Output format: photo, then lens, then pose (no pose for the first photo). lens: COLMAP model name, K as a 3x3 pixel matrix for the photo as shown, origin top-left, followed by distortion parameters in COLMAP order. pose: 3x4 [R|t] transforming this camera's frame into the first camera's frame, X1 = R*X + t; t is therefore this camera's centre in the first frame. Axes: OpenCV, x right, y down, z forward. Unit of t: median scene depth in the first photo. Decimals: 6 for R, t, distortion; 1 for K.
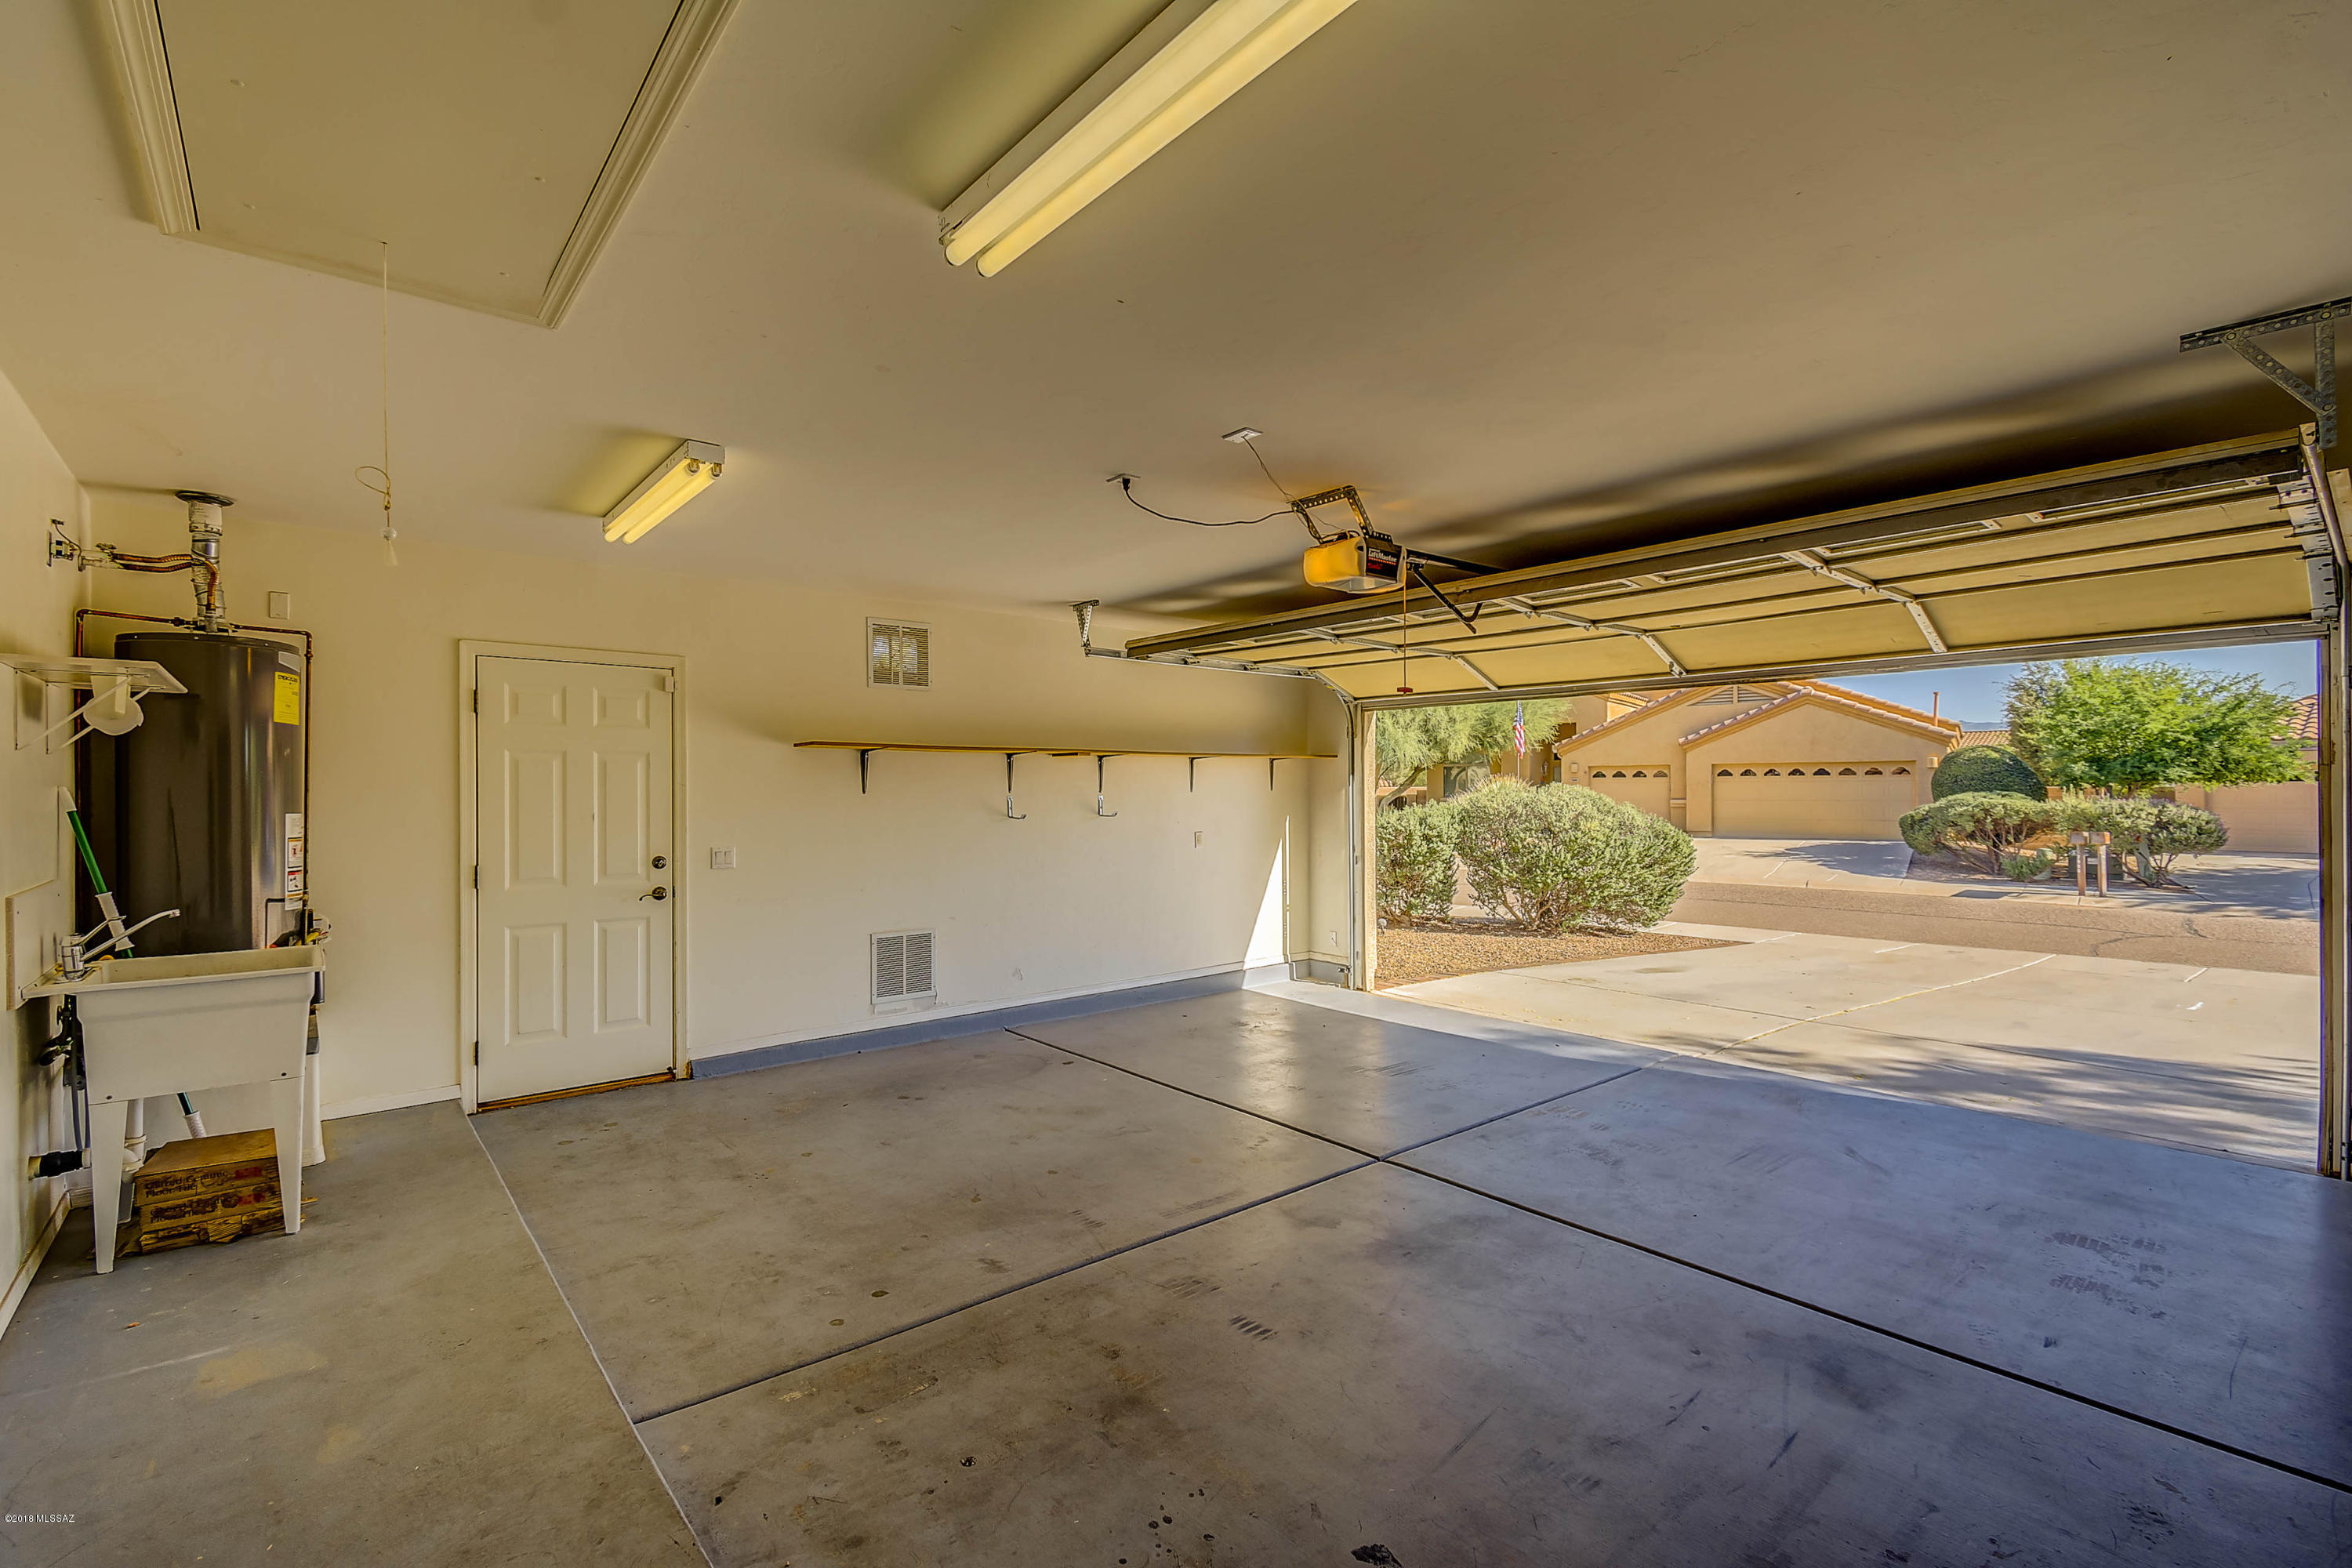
lens RADIAL K [[1033.7, 0, 1180.3], [0, 1033.7, 791.4], [0, 0, 1]] dist [0.012507, -0.001837]
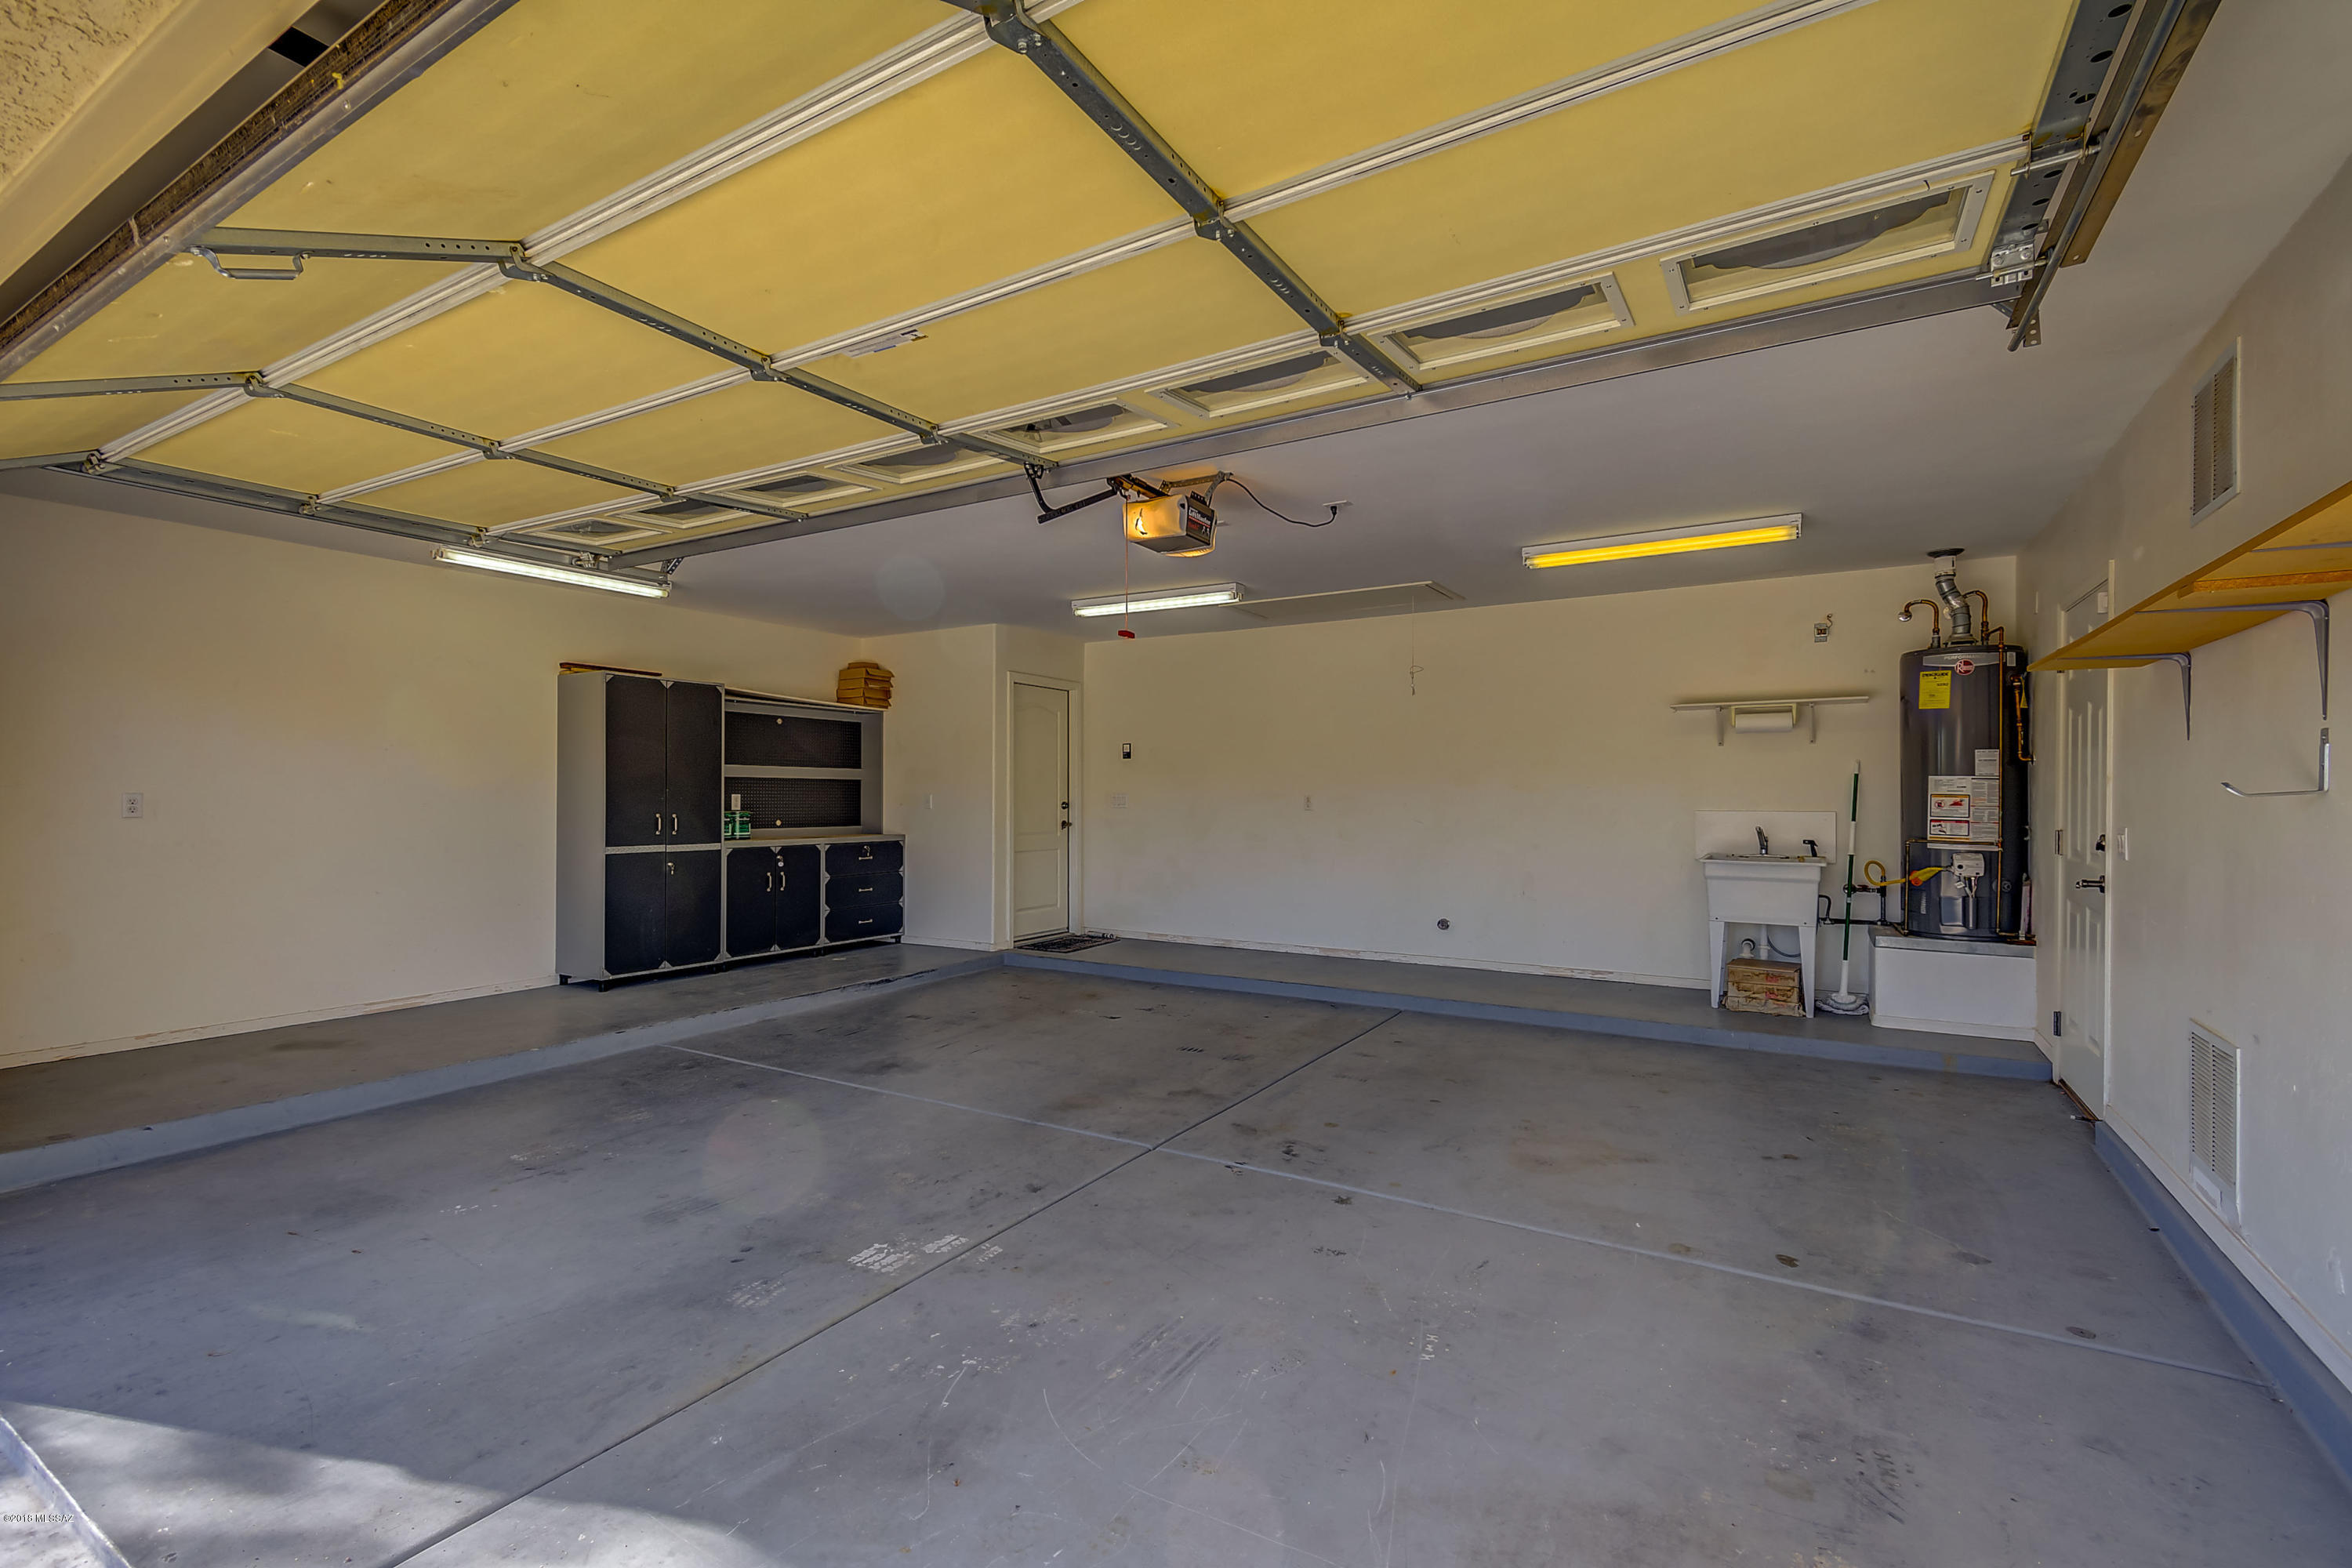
lens RADIAL K [[1033.7, 0, 1179.2], [0, 1033.7, 791.2], [0, 0, 1]] dist [0.012507, -0.001837]
pose [[-0.948651, -0.006837, -0.316250, 0.521291], [-0.006590, 0.999977, -0.001852, 0.050740], [0.316256, 0.000327, -0.948674, 2.120540]]
